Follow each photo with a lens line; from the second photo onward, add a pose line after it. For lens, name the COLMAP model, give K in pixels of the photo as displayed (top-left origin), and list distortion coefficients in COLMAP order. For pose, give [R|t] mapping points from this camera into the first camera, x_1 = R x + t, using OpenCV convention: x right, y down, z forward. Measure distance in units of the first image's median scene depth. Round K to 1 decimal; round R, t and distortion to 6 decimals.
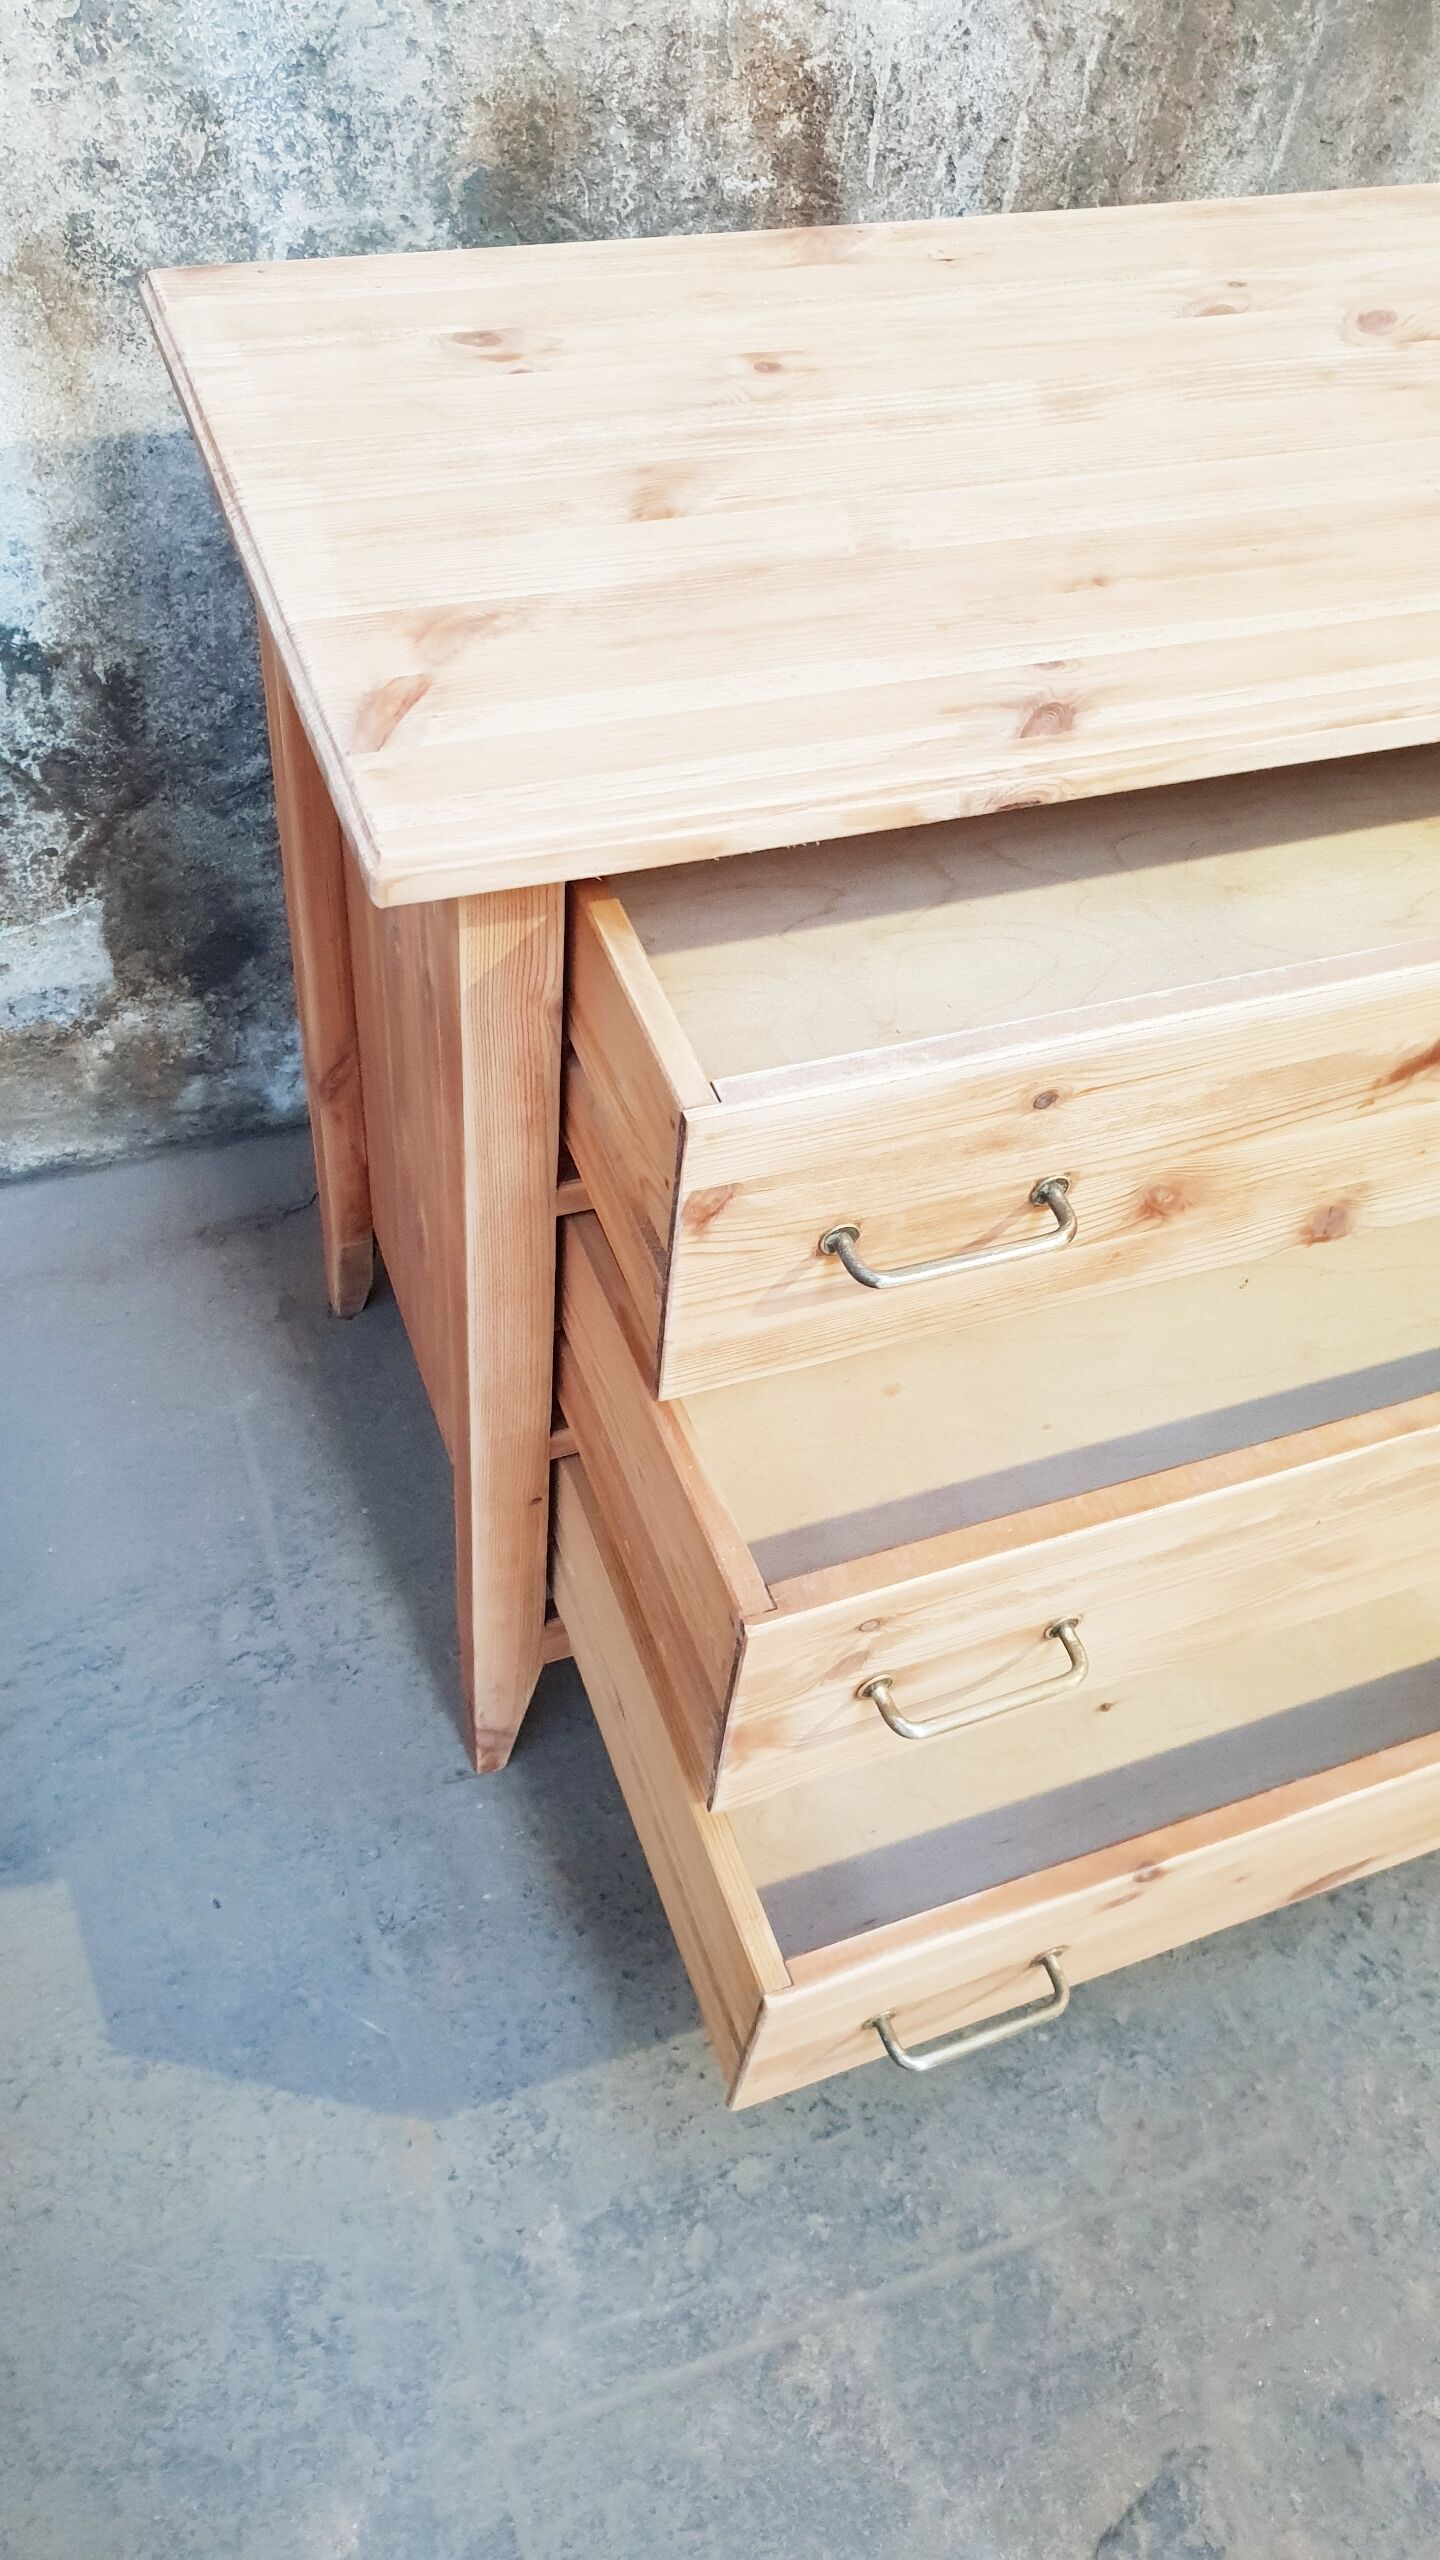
lens RADIAL K [[2010.5, 0, 734.7], [0, 2010.5, 1284.3], [0, 0, 1]] dist [0.007222, 0.010692]
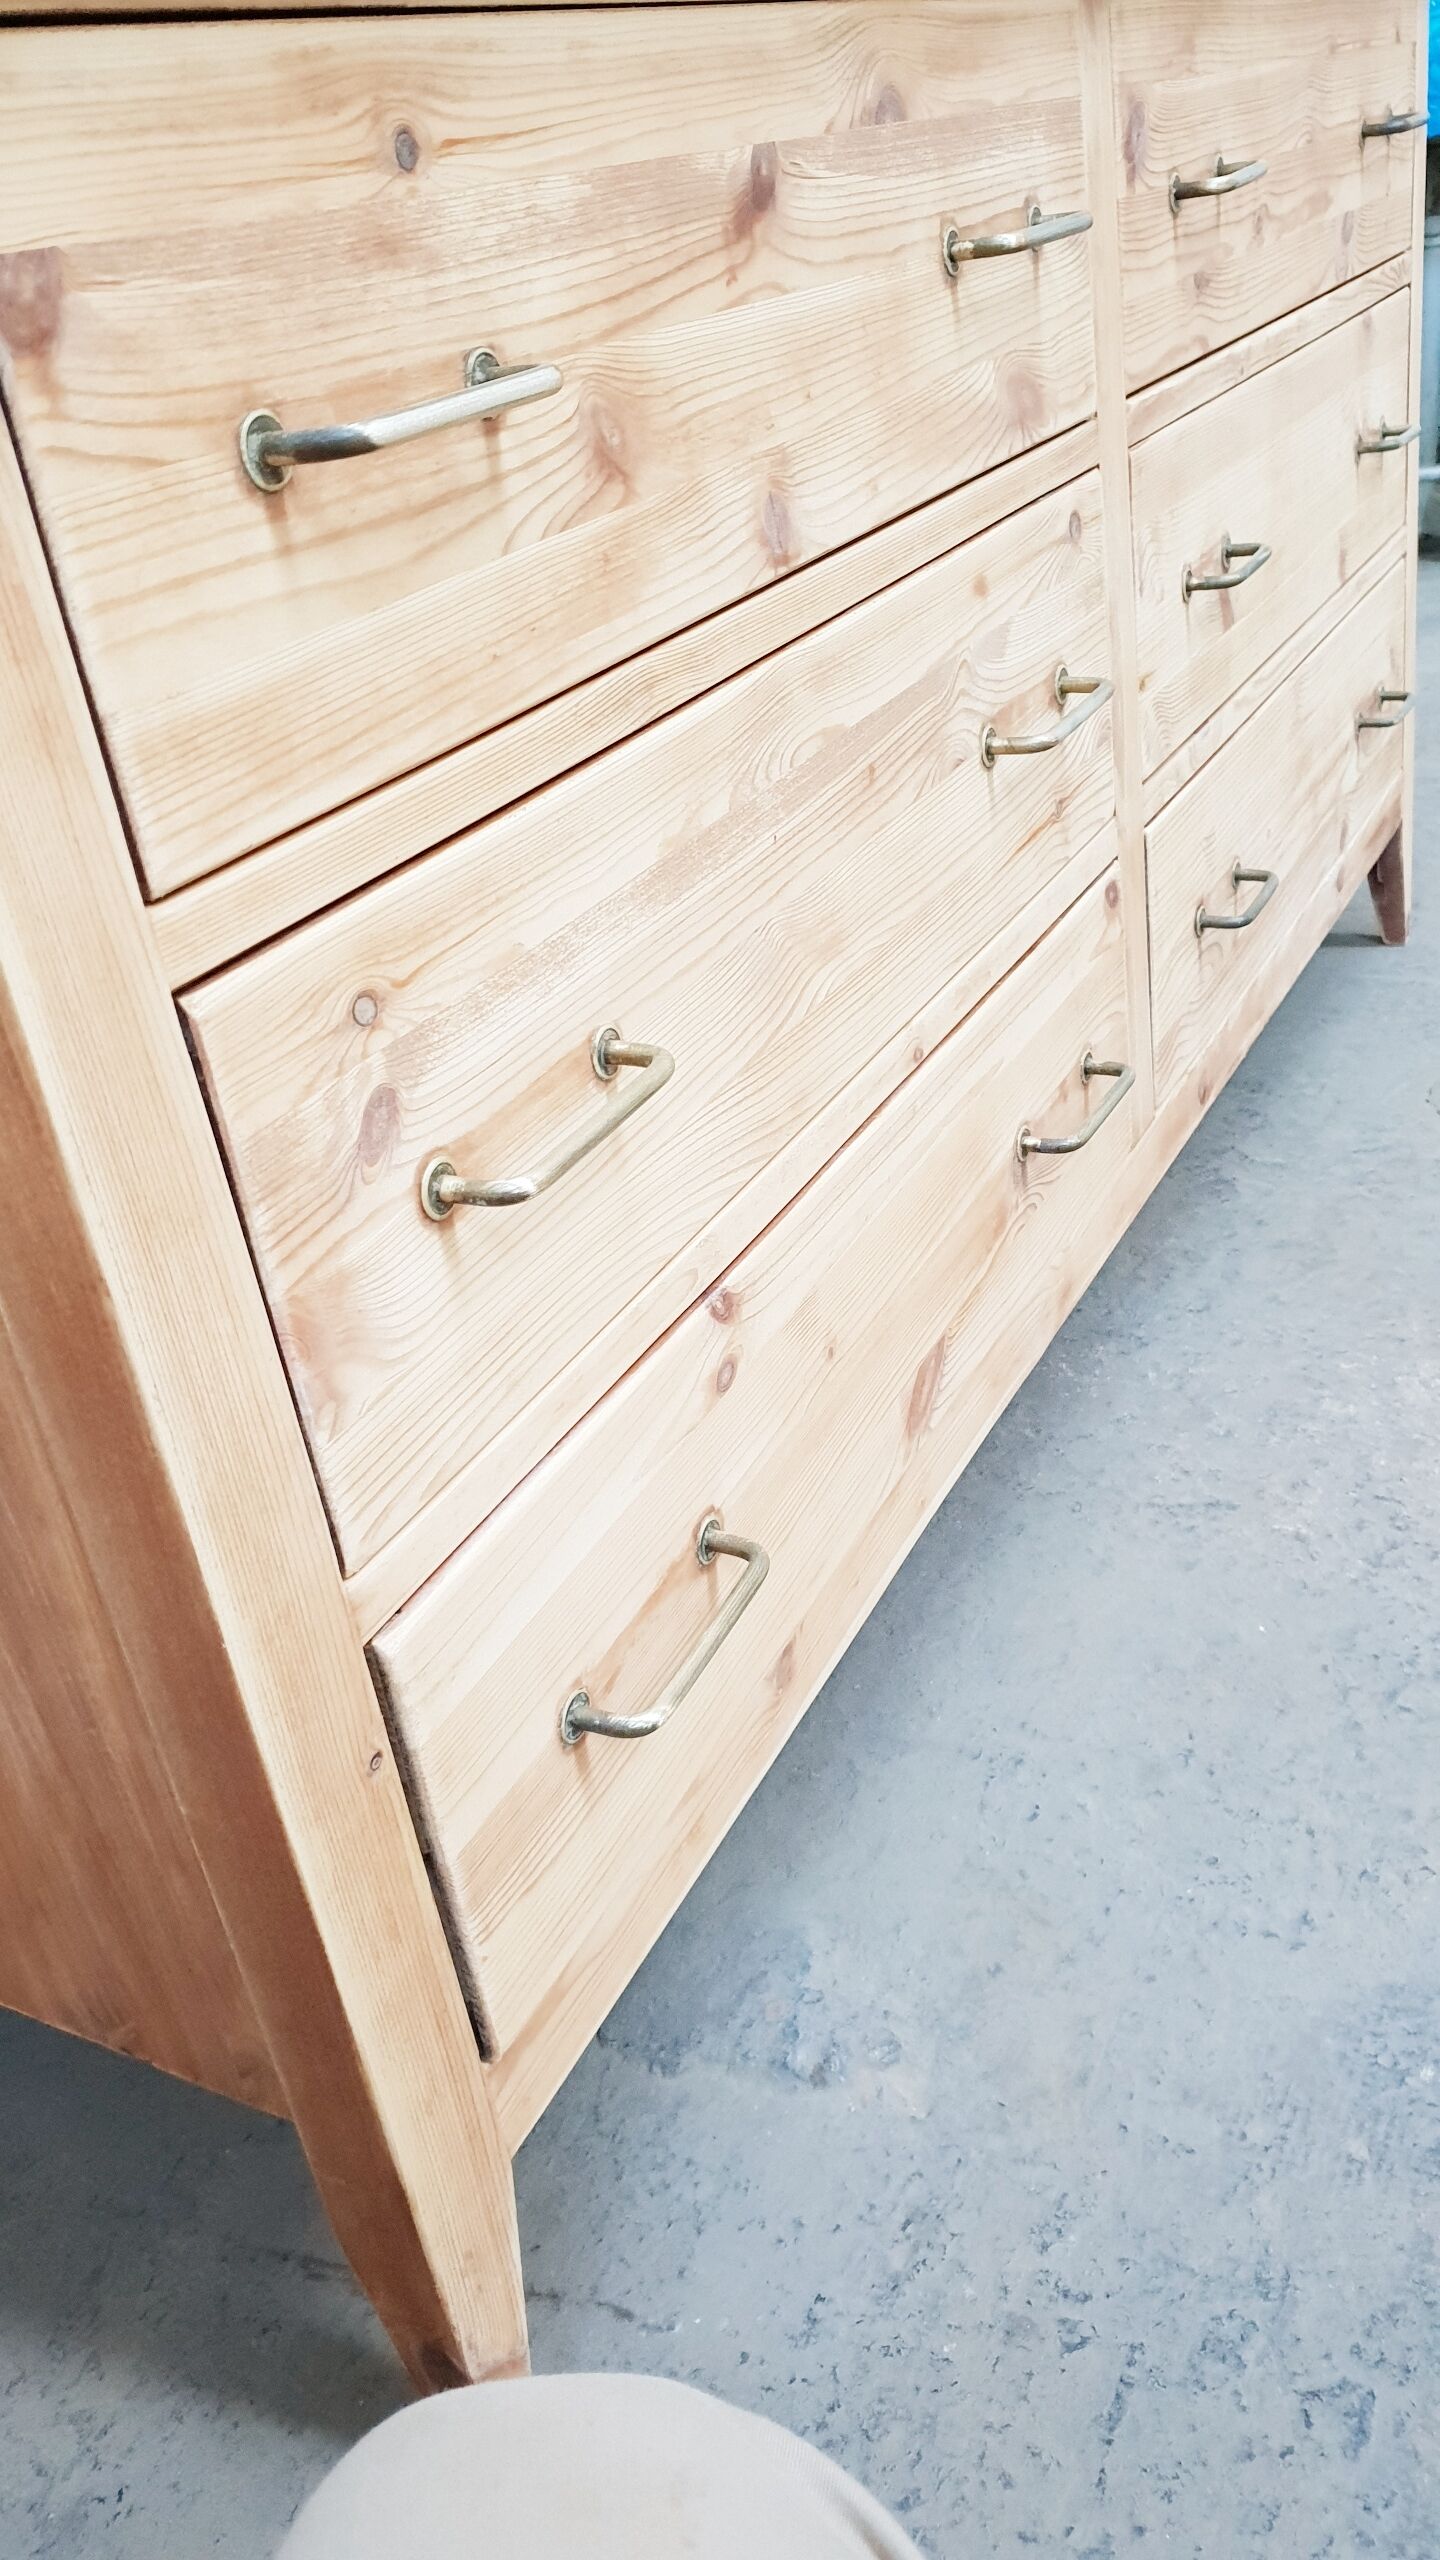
lens RADIAL K [[2010.5, 0, 742.6], [0, 2010.5, 1266.5], [0, 0, 1]] dist [0.007222, 0.010692]
pose [[0.733961, -0.482355, 0.478158, -0.191356], [0.624936, 0.755334, -0.197298, 0.178574], [-0.266001, 0.443627, 0.855826, 0.416986]]
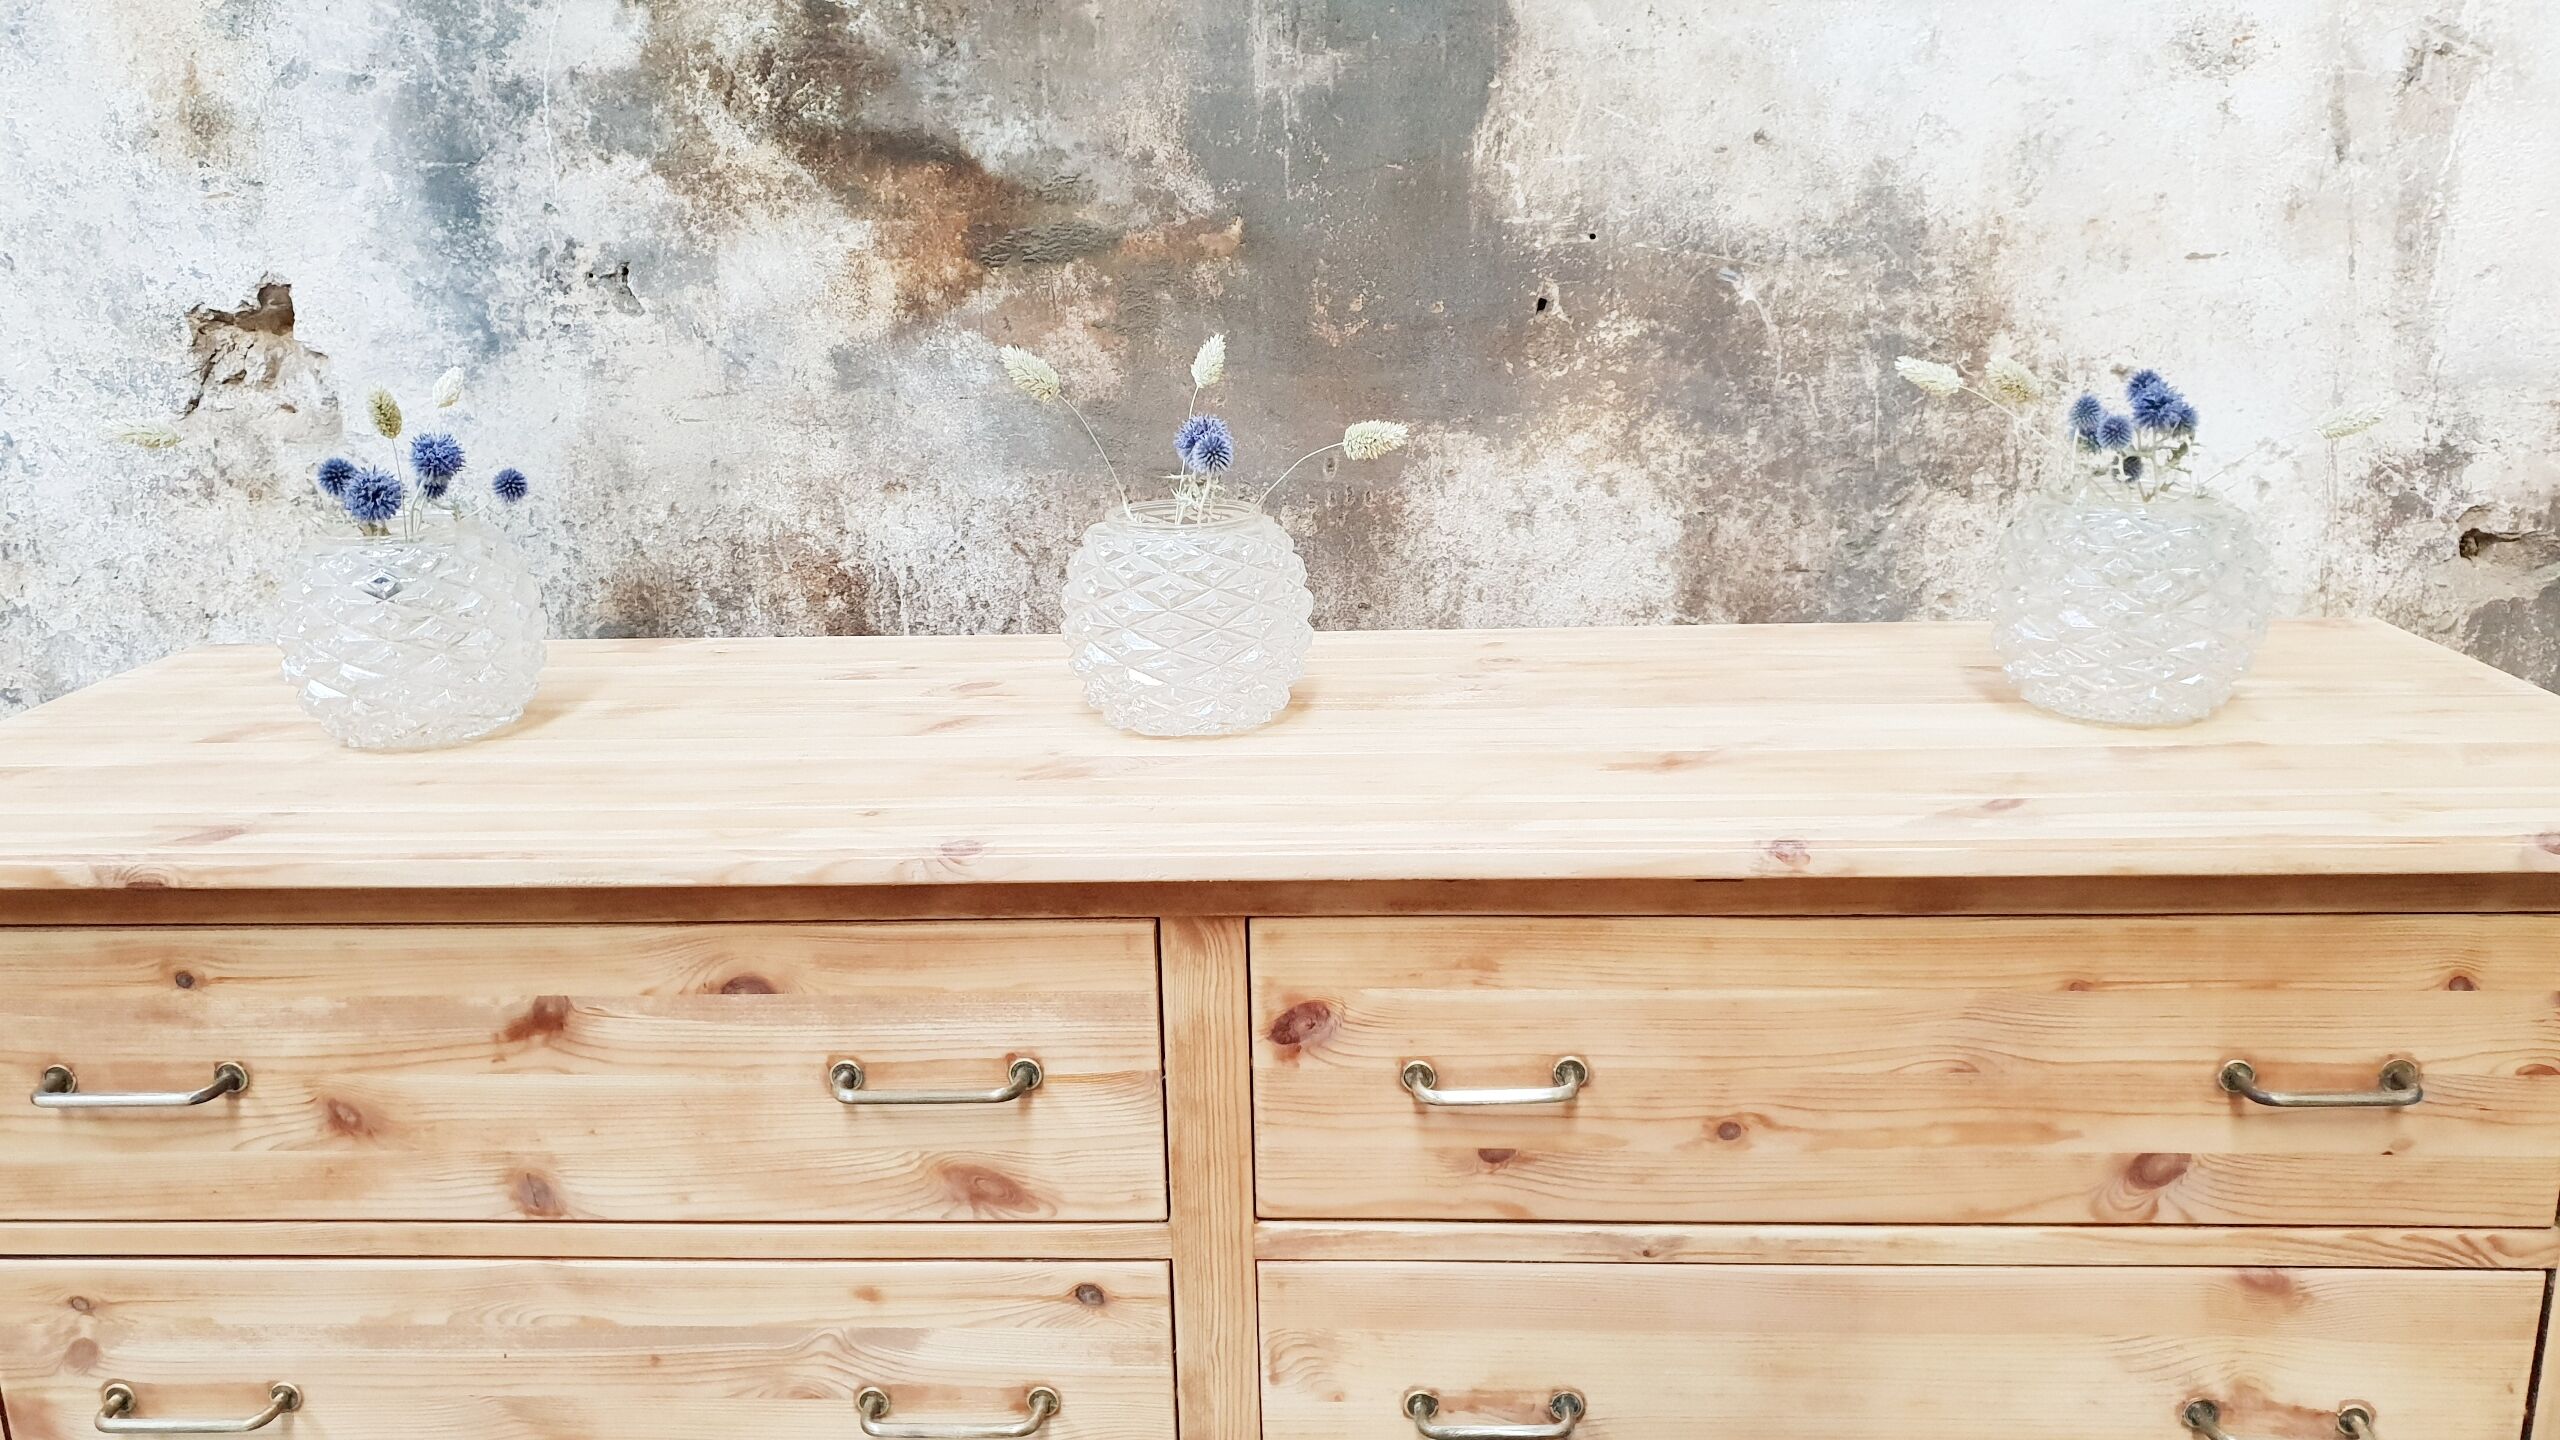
lens RADIAL K [[2010.5, 0, 1283.1], [0, 2010.5, 716.3], [0, 0, 1]] dist [0.007222, 0.010692]
pose [[0.902589, 0.002087, -0.430499, 0.887701], [-0.249632, 0.817243, -0.519420, 0.121890], [0.350738, 0.576289, 0.738156, 0.139986]]
